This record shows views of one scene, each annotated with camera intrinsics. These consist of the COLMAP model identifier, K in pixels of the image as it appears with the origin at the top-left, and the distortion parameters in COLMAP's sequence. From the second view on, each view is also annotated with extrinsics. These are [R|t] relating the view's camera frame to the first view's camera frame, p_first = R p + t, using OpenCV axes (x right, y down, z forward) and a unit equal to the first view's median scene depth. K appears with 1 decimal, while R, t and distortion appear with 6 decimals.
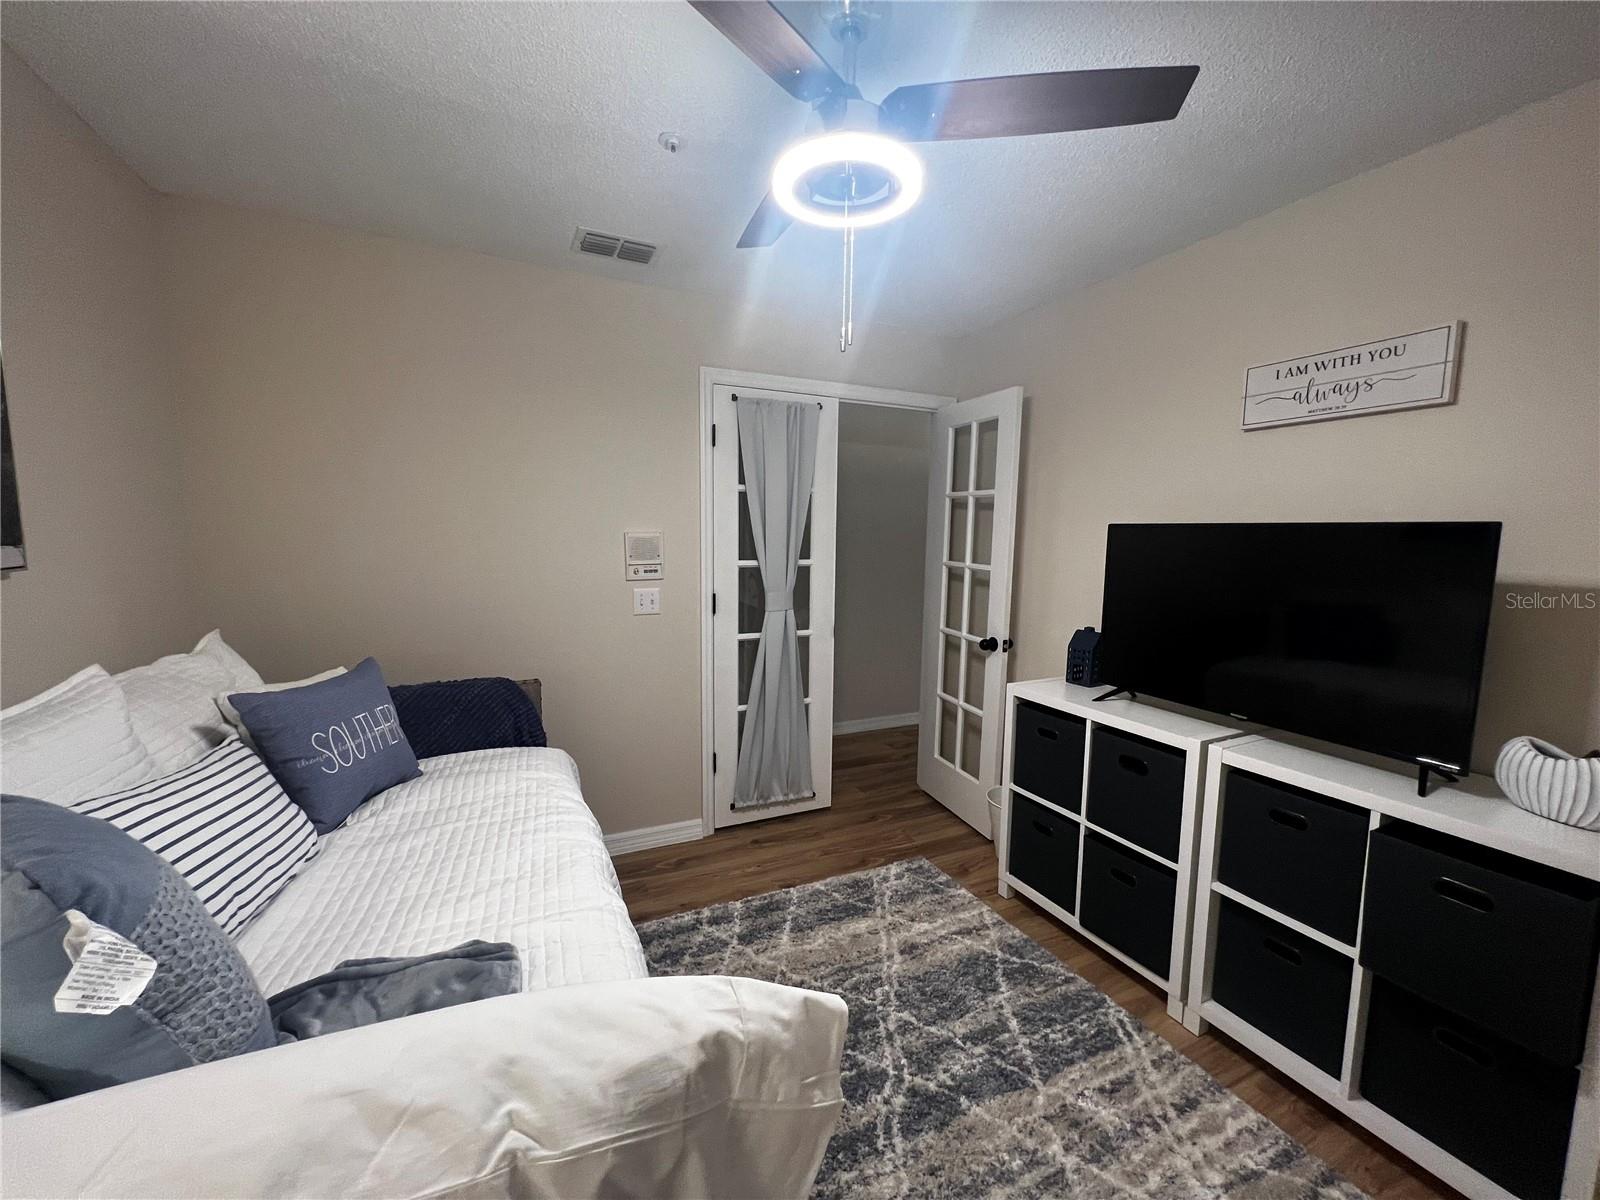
lens RADIAL K [[641.6, 0, 805.6], [0, 641.6, 598.9], [0, 0, 1]] dist [0.003129, 0.000650]
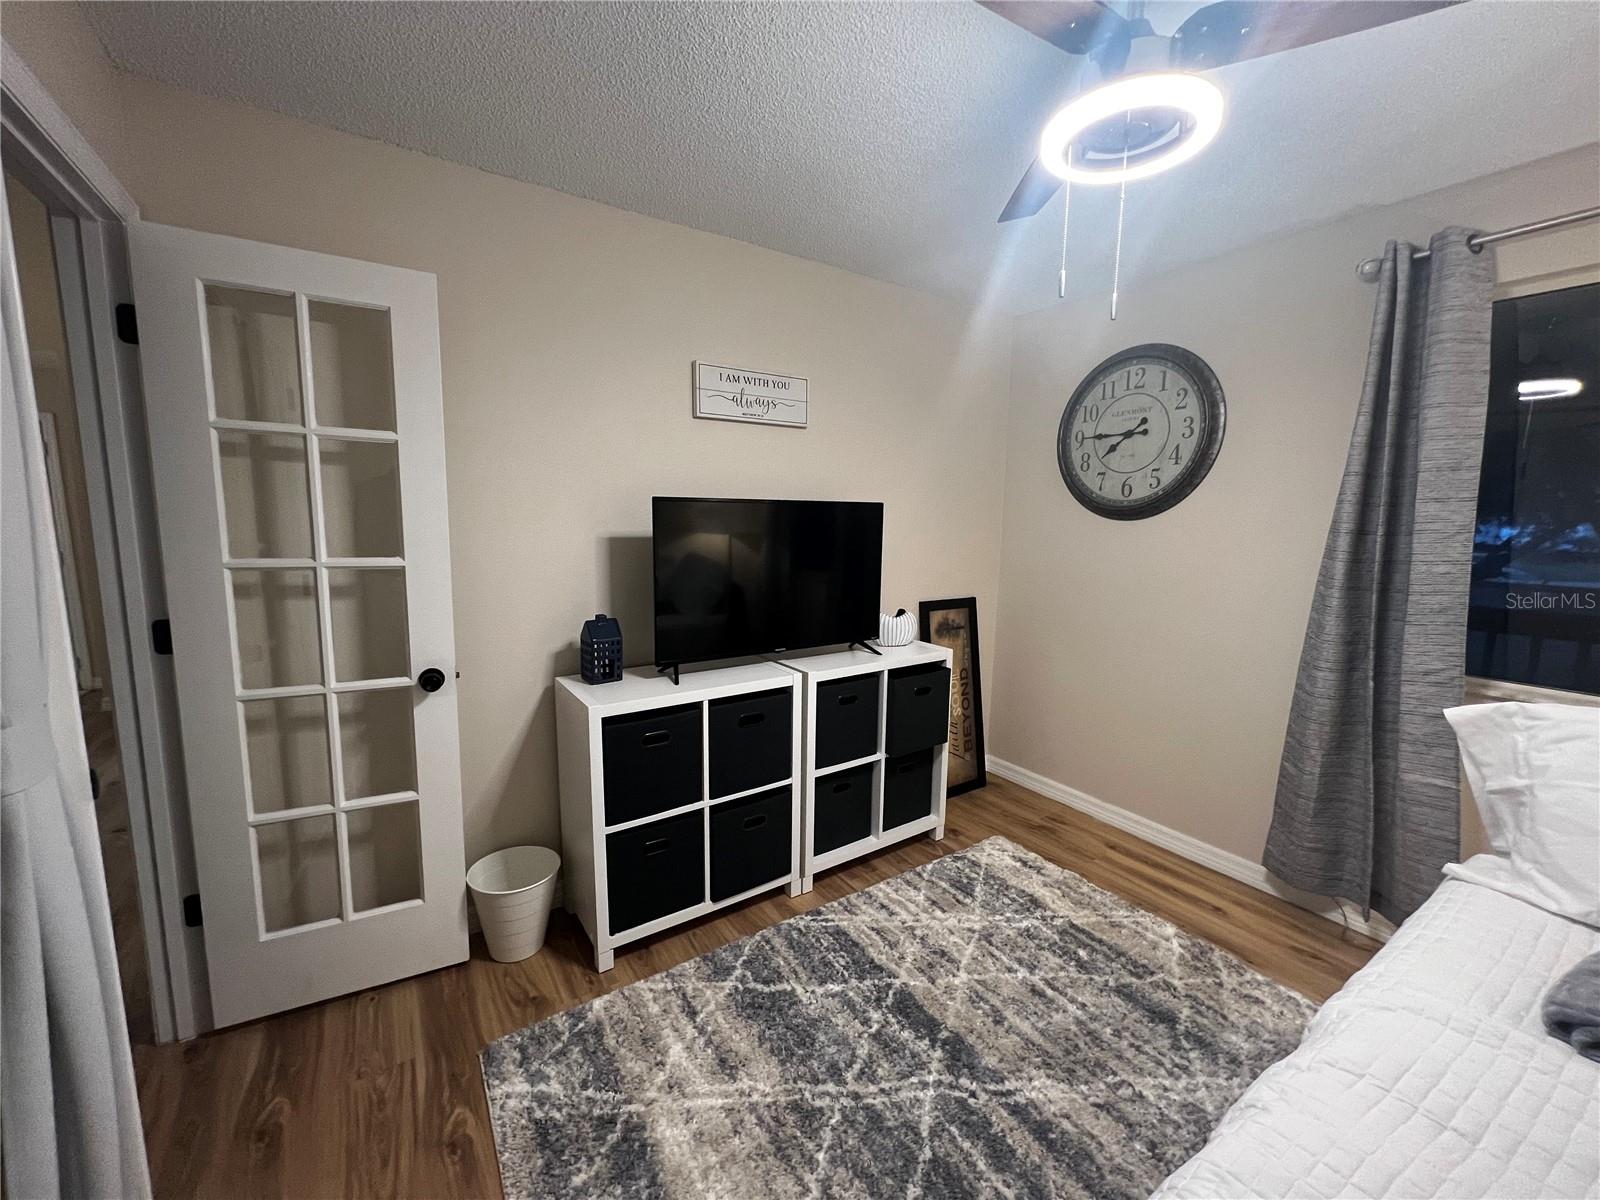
lens RADIAL K [[641.6, 0, 808.7], [0, 641.6, 598.5], [0, 0, 1]] dist [0.003129, 0.000650]
pose [[-0.141603, -0.149990, 0.978494, -0.532367], [0.085943, 0.982860, 0.163097, -0.113900], [-0.986186, 0.107190, -0.126286, 0.996837]]
